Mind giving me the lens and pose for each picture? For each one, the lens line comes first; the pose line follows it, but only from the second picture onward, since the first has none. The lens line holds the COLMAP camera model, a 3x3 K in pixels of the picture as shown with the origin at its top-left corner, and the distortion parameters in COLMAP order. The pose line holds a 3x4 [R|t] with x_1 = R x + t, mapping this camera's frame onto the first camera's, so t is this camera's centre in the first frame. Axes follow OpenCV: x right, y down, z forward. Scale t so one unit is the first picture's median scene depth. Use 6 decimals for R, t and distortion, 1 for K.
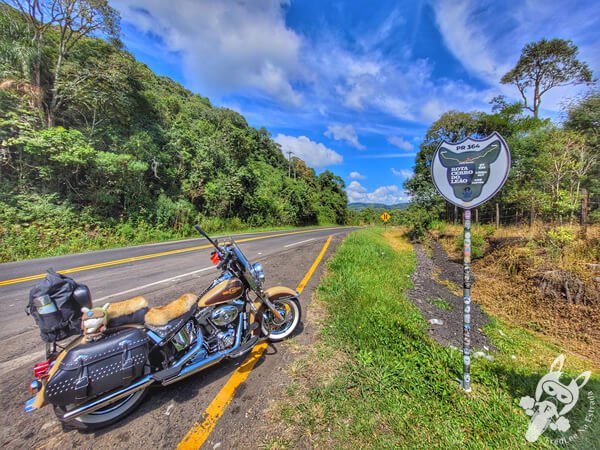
lens RADIAL K [[233.5, 0, 300.7], [0, 233.5, 221.1], [0, 0, 1]] dist [0.000748, -0.000591]
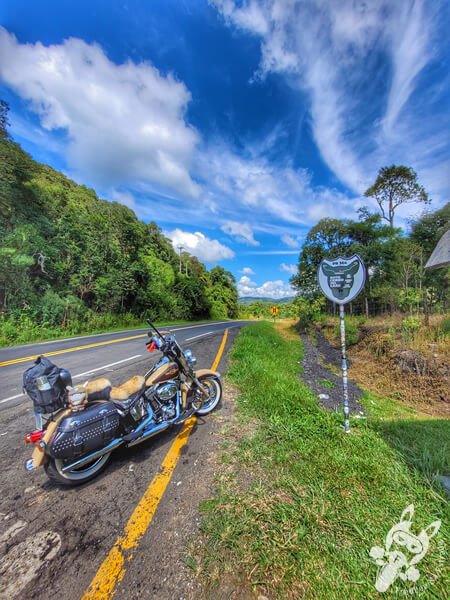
lens RADIAL K [[233.5, 0, 228.1], [0, 233.5, 300.3], [0, 0, 1]] dist [0.000748, -0.000591]
pose [[0.987465, -0.007559, 0.157659, -0.043666], [0.017747, 0.997836, -0.063309, 0.000574], [-0.156839, 0.065314, 0.985462, -0.066211]]
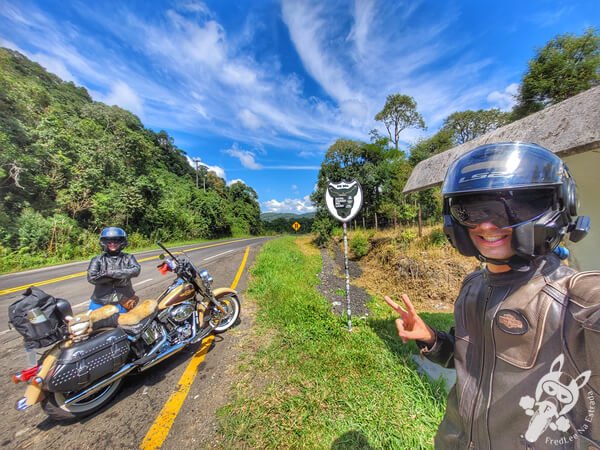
lens RADIAL K [[233.5, 0, 300.7], [0, 233.5, 221.1], [0, 0, 1]] dist [0.000748, -0.000591]
pose [[0.931718, -0.030270, 0.361918, -0.038362], [0.046254, 0.998296, -0.035581, -0.002664], [-0.360225, 0.049892, 0.931530, -0.090428]]
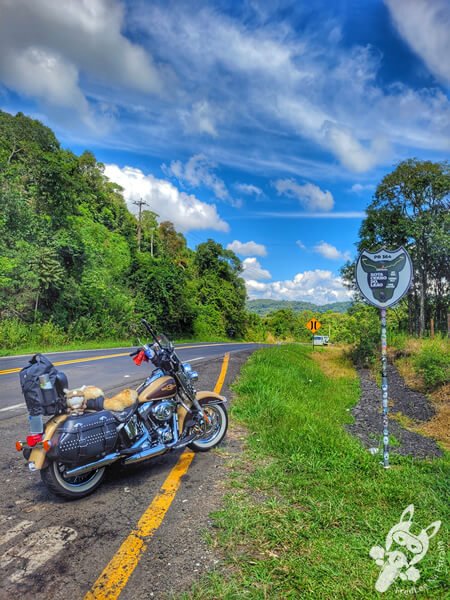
lens RADIAL K [[449.2, 0, 225.0], [0, 449.2, 300.0], [0, 0, 1]] dist [0.033217, -0.004806]
pose [[0.987782, 0.019713, 0.154590, -0.081934], [-0.008210, 0.997172, -0.074698, 0.015549], [-0.155626, 0.072516, 0.985151, -0.214531]]
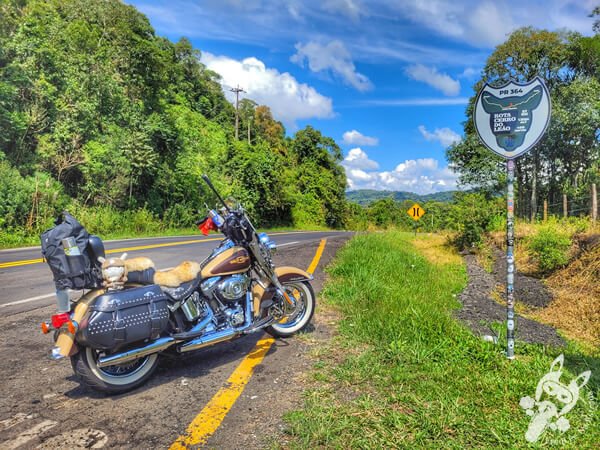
lens RADIAL K [[450.6, 0, 303.1], [0, 450.6, 219.6], [0, 0, 1]] dist [0.042581, -0.030805]
pose [[0.994394, 0.002898, 0.105698, -0.054730], [-0.001837, 0.999947, -0.010137, 0.039343], [-0.105722, 0.009886, 0.994347, -0.131854]]
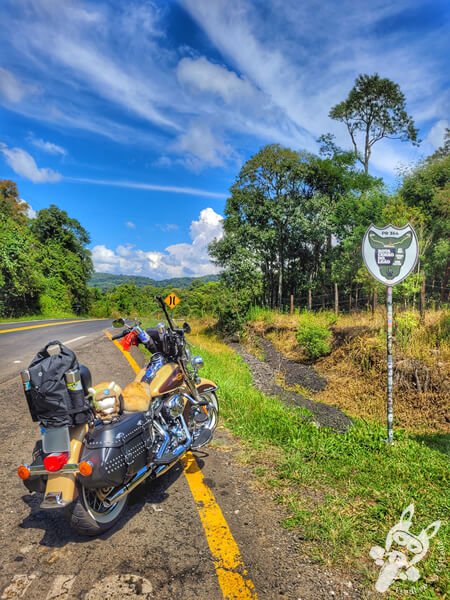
lens RADIAL K [[450.6, 0, 226.2], [0, 450.6, 293.2], [0, 0, 1]] dist [0.042581, -0.030805]
pose [[0.872325, 0.023900, 0.488342, -0.211025], [-0.006584, 0.999288, -0.037145, 0.014040], [-0.488882, 0.029188, 0.871862, -0.109255]]
